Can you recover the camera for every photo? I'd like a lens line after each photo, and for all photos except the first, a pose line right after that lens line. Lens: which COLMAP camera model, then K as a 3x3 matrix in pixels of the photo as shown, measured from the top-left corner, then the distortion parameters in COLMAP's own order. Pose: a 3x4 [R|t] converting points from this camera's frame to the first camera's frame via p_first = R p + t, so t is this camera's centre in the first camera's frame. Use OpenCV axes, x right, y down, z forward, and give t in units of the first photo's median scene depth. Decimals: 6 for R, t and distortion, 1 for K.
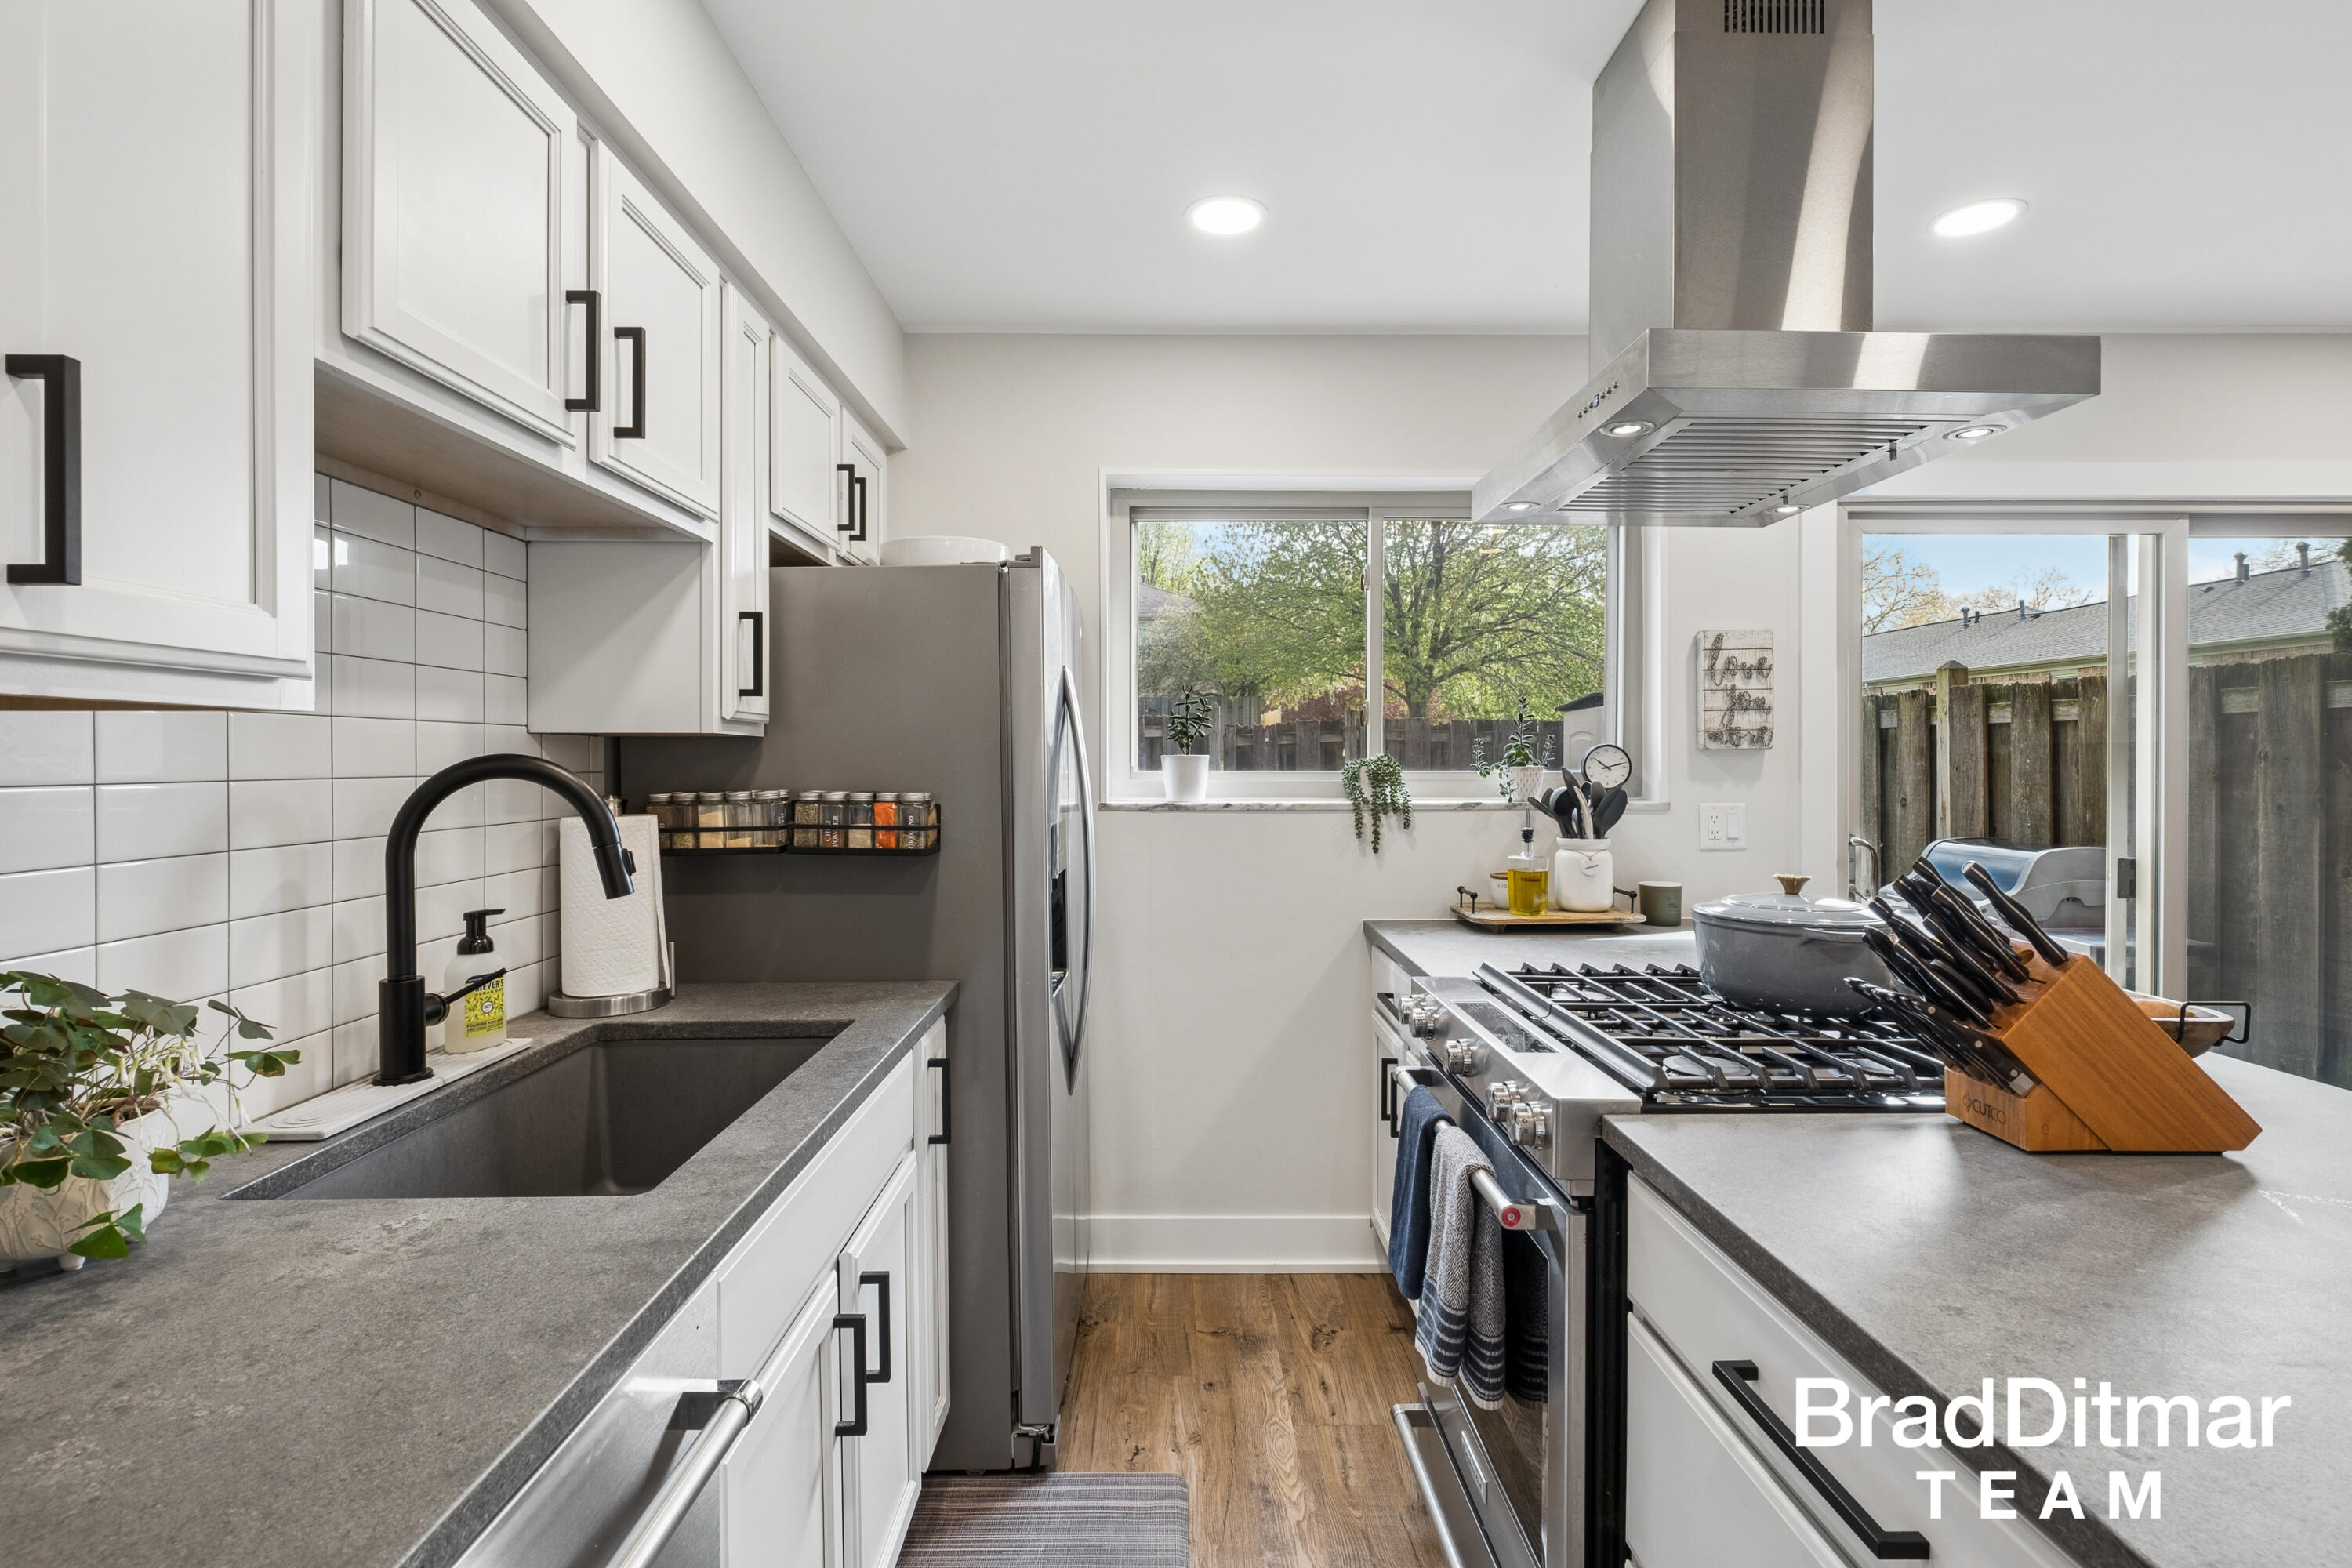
lens RADIAL K [[1124.8, 0, 1182.4], [0, 1124.8, 766.8], [0, 0, 1]] dist [0.000049, -0.005604]
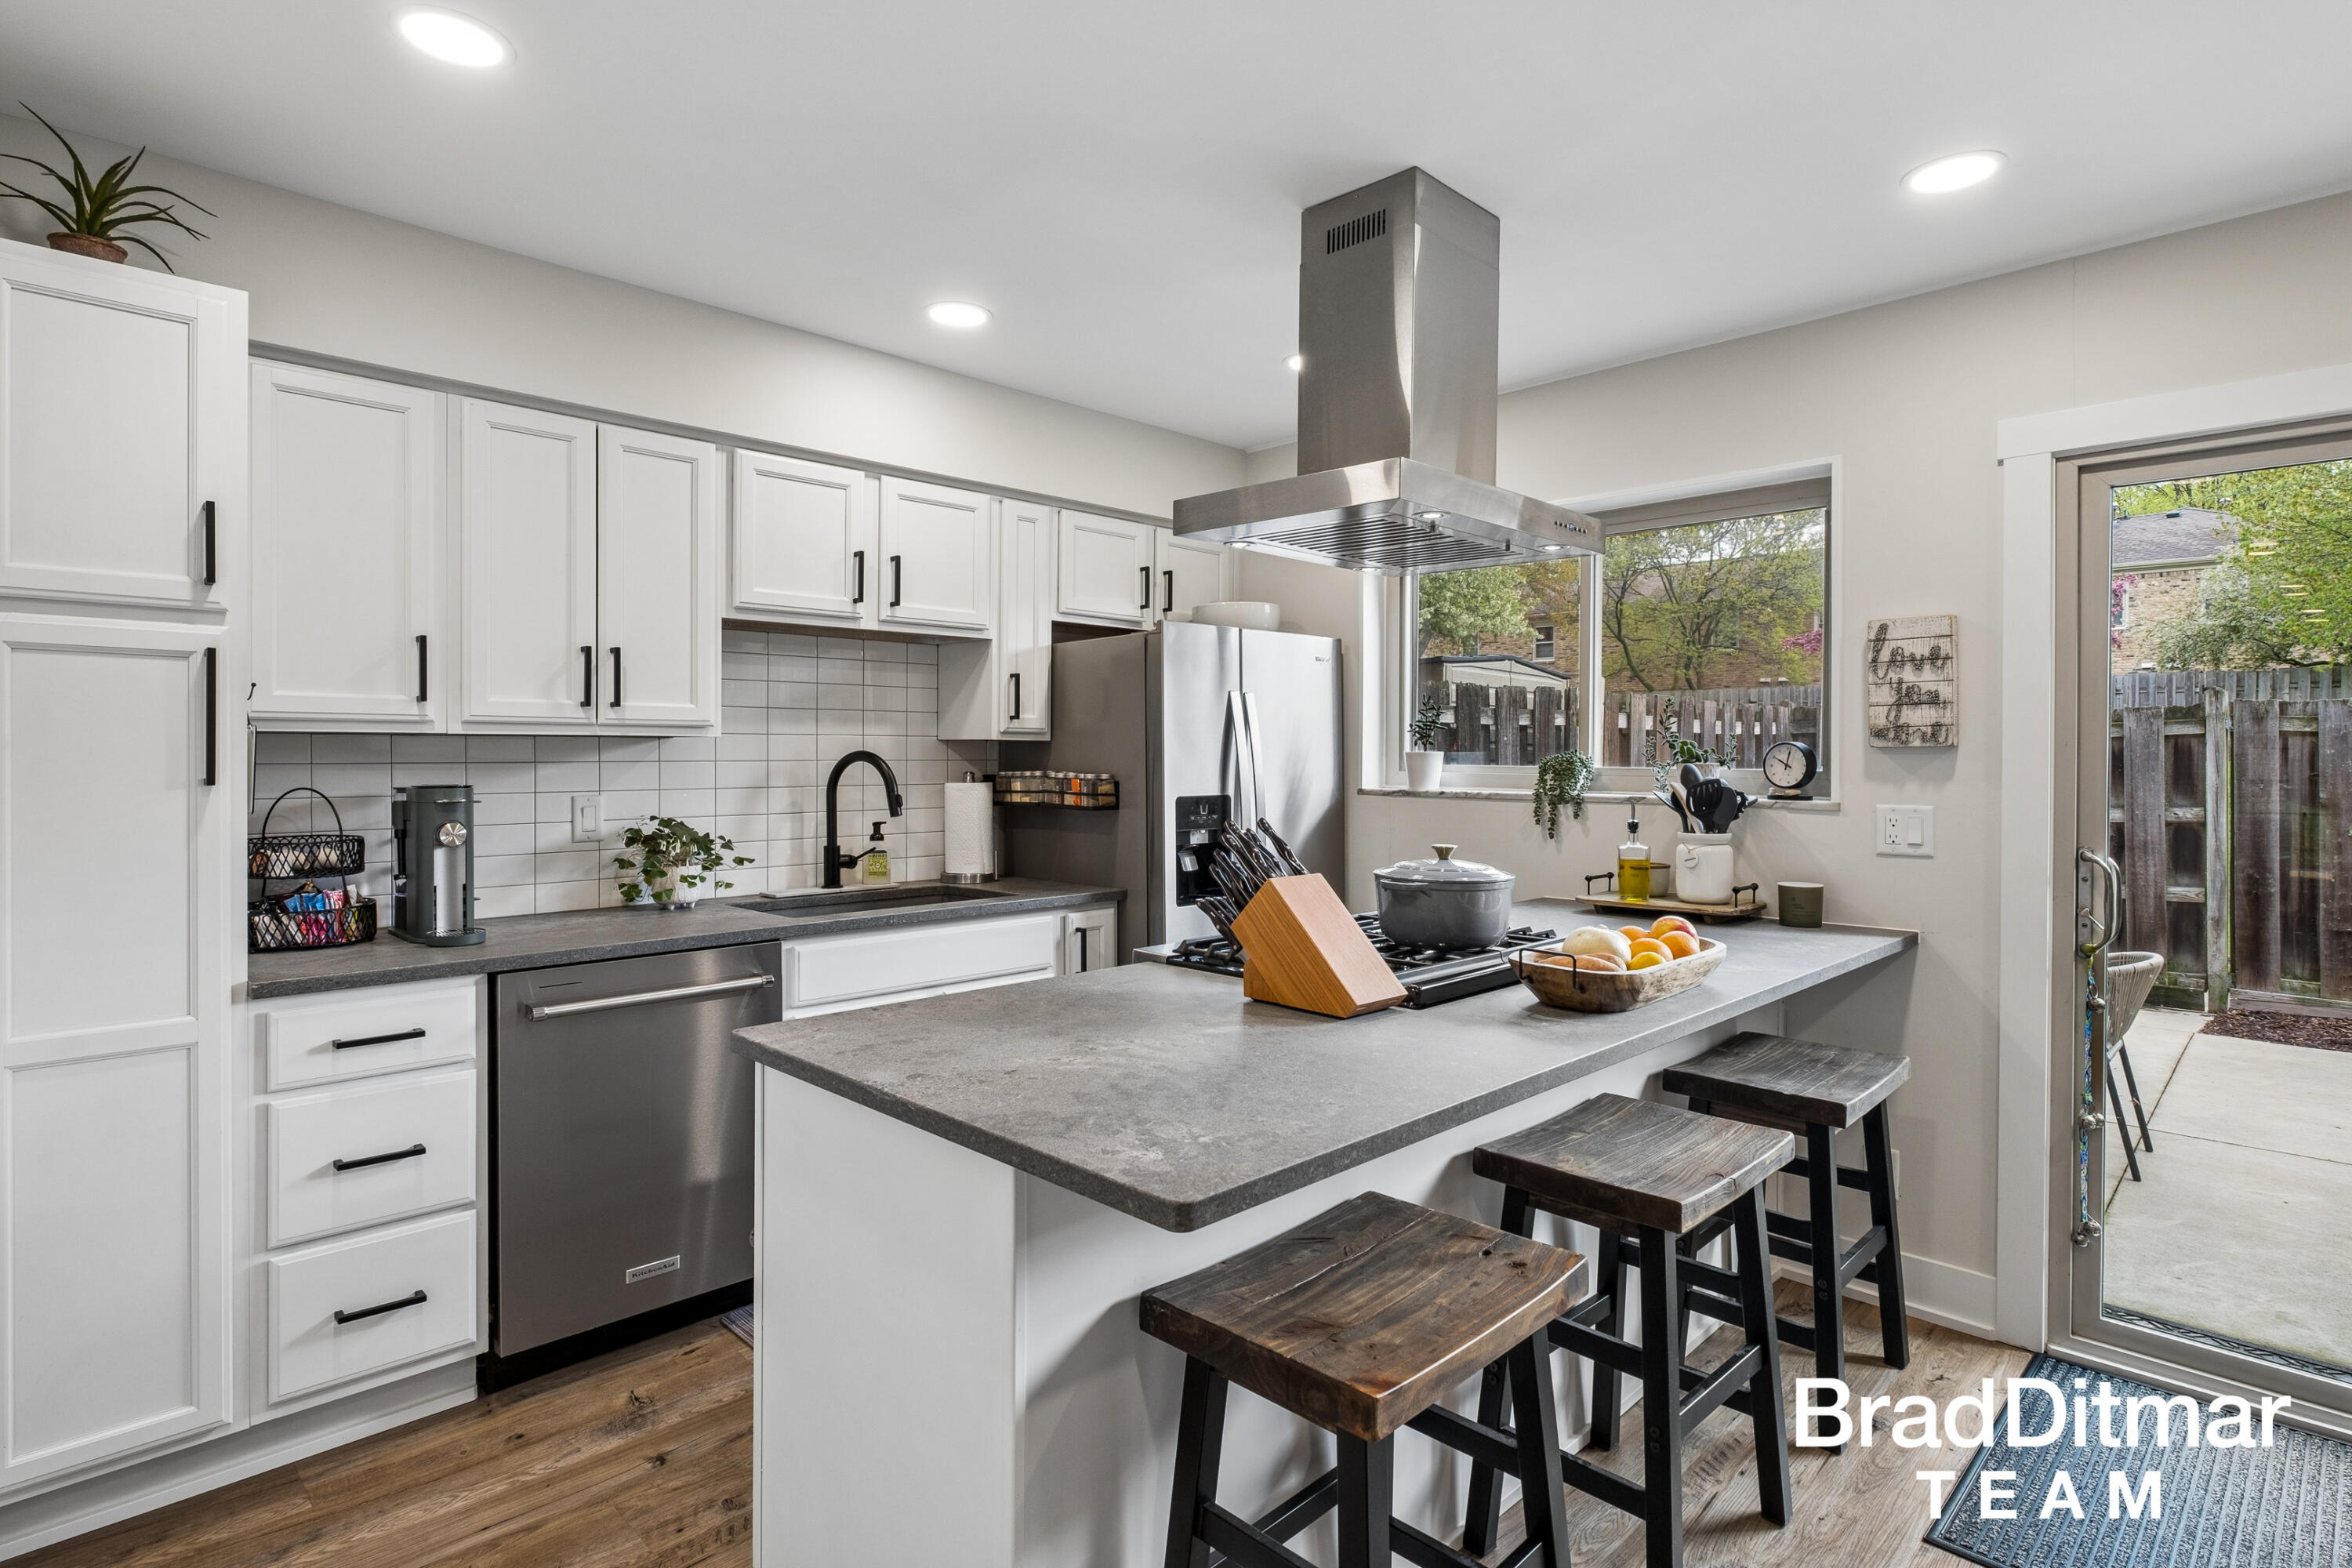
lens RADIAL K [[1186.7, 0, 1191.3], [0, 1186.7, 763.2], [0, 0, 1]] dist [-0.003621, 0.001181]
pose [[0.704060, 0.009913, -0.710071, 1.154446], [-0.008836, 0.999947, 0.005198, -0.003390], [0.710085, 0.002615, 0.704111, -0.159886]]
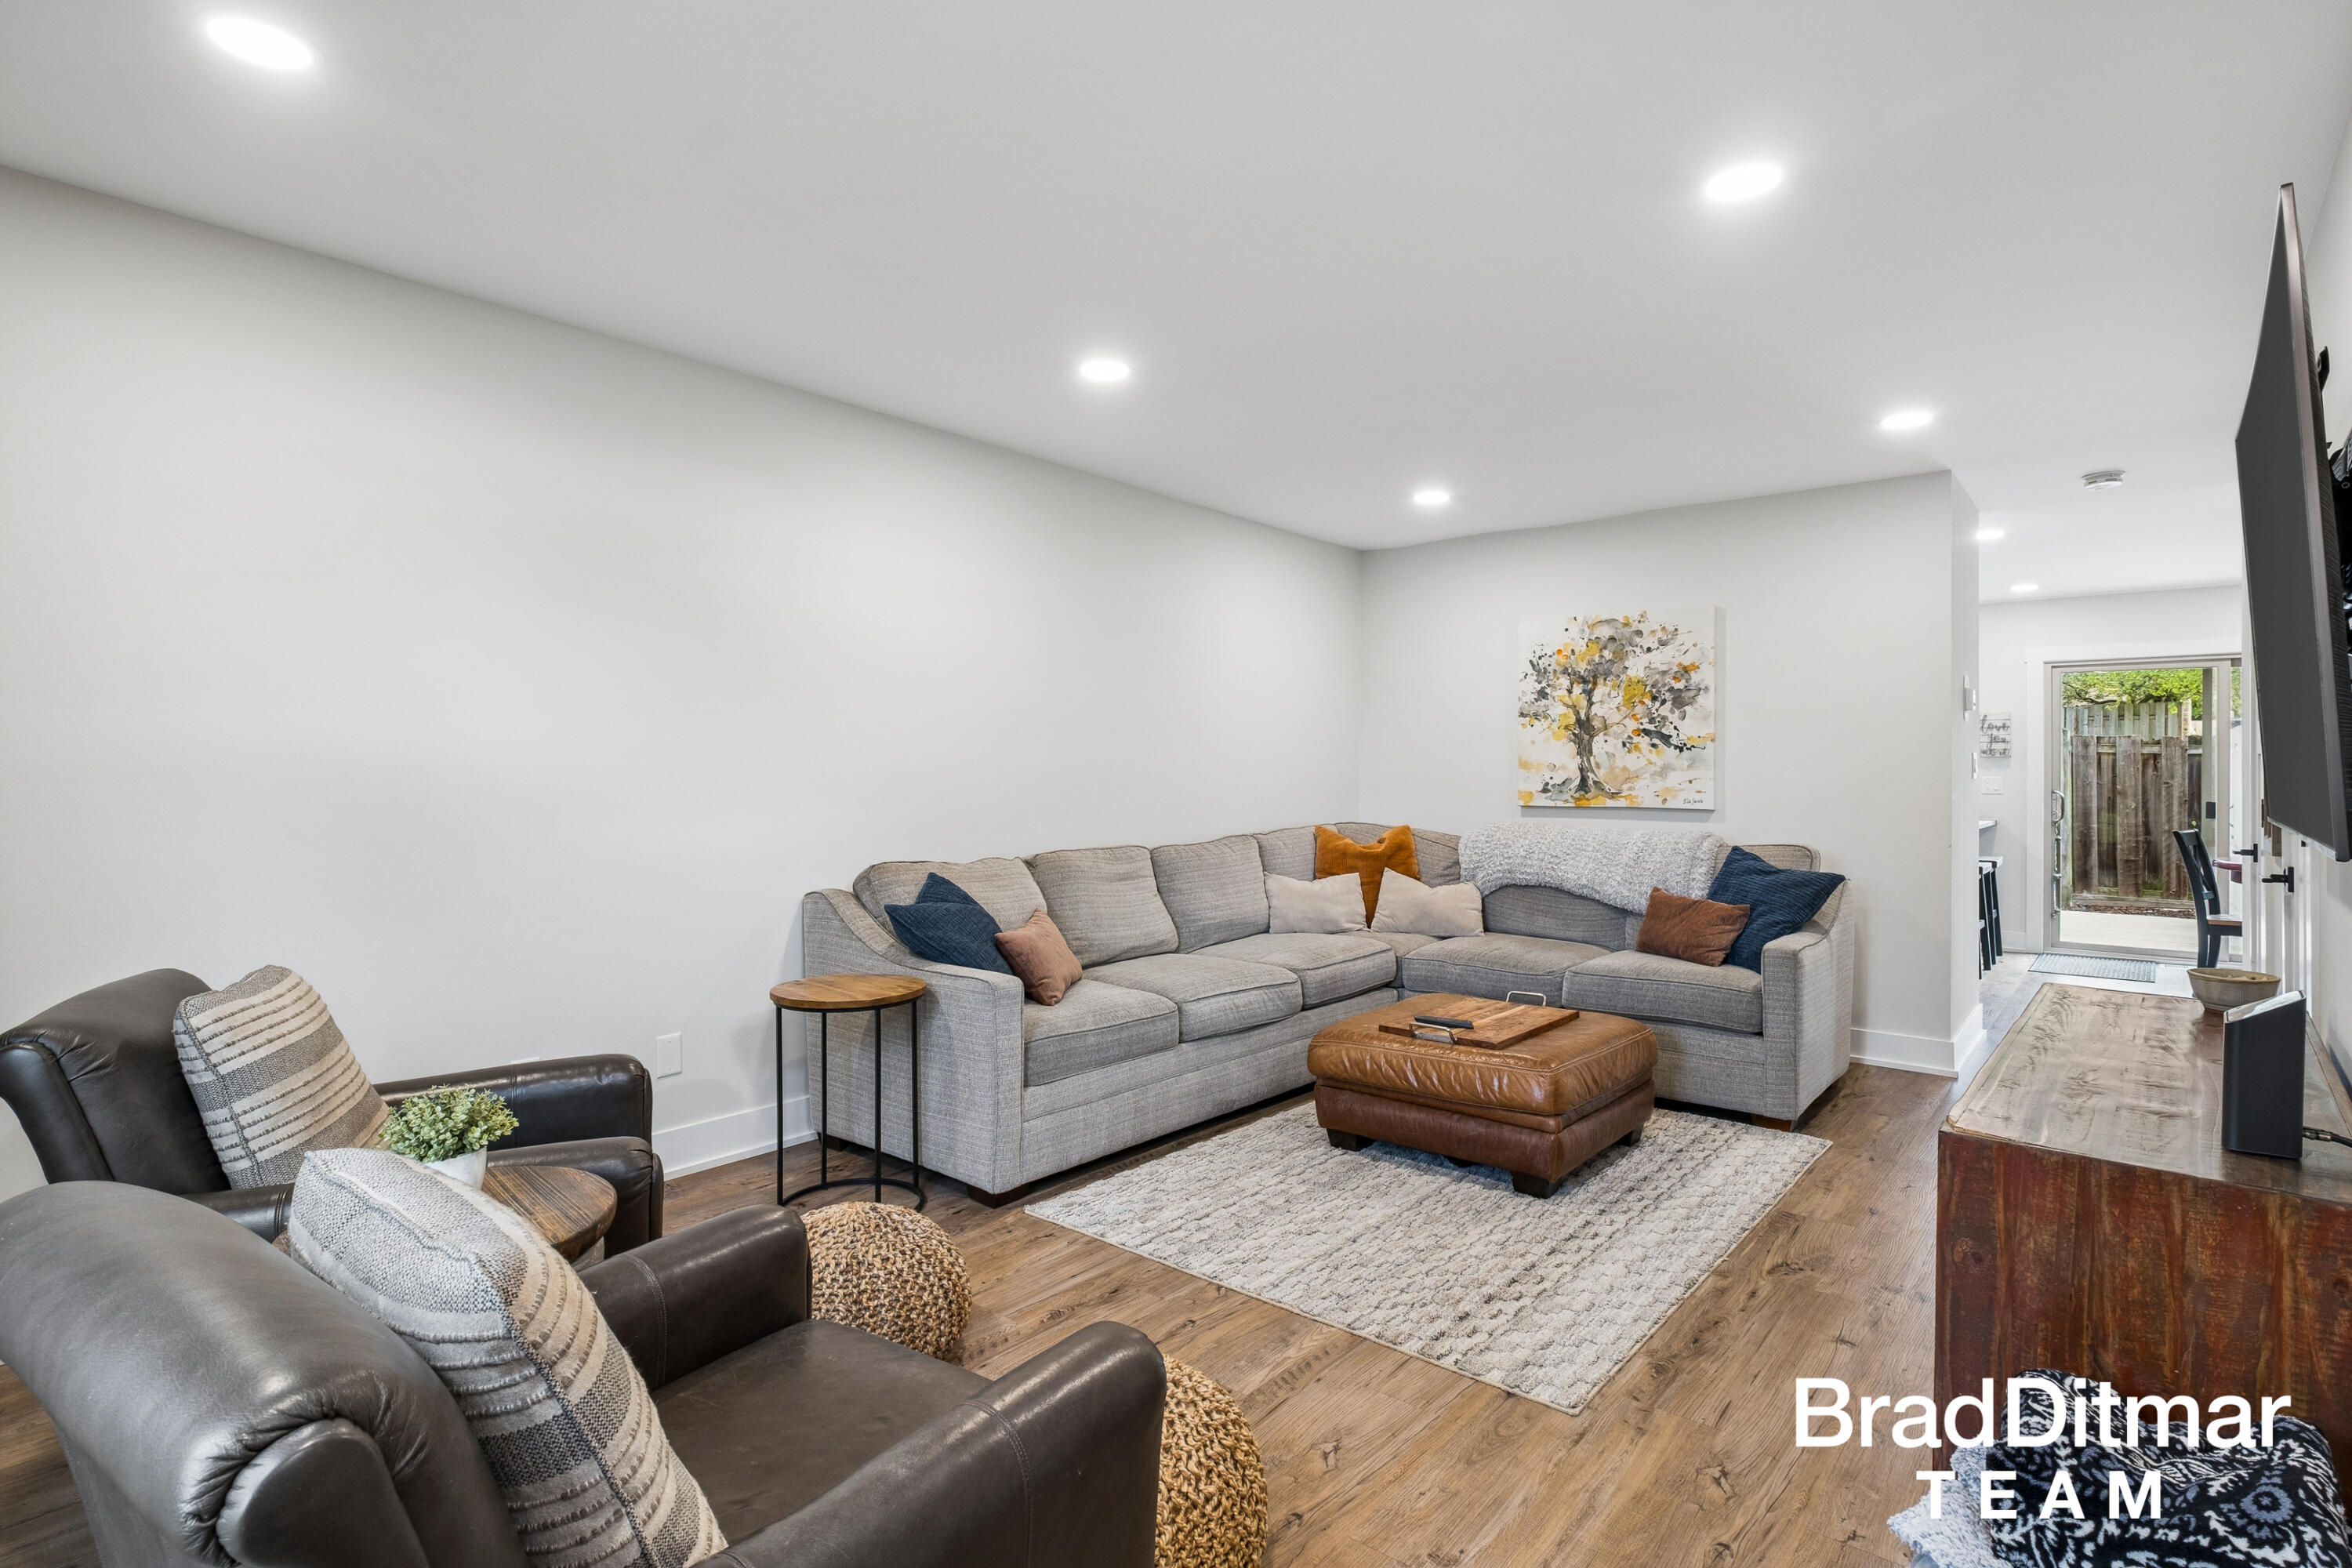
lens RADIAL K [[1124.8, 0, 1192.0], [0, 1124.8, 765.0], [0, 0, 1]] dist [0.000049, -0.005604]
pose [[0.756711, -0.000533, -0.653749, 1.207648], [-0.009094, 0.999894, -0.011342, 0.082680], [0.653686, 0.014527, 0.756626, -3.585533]]
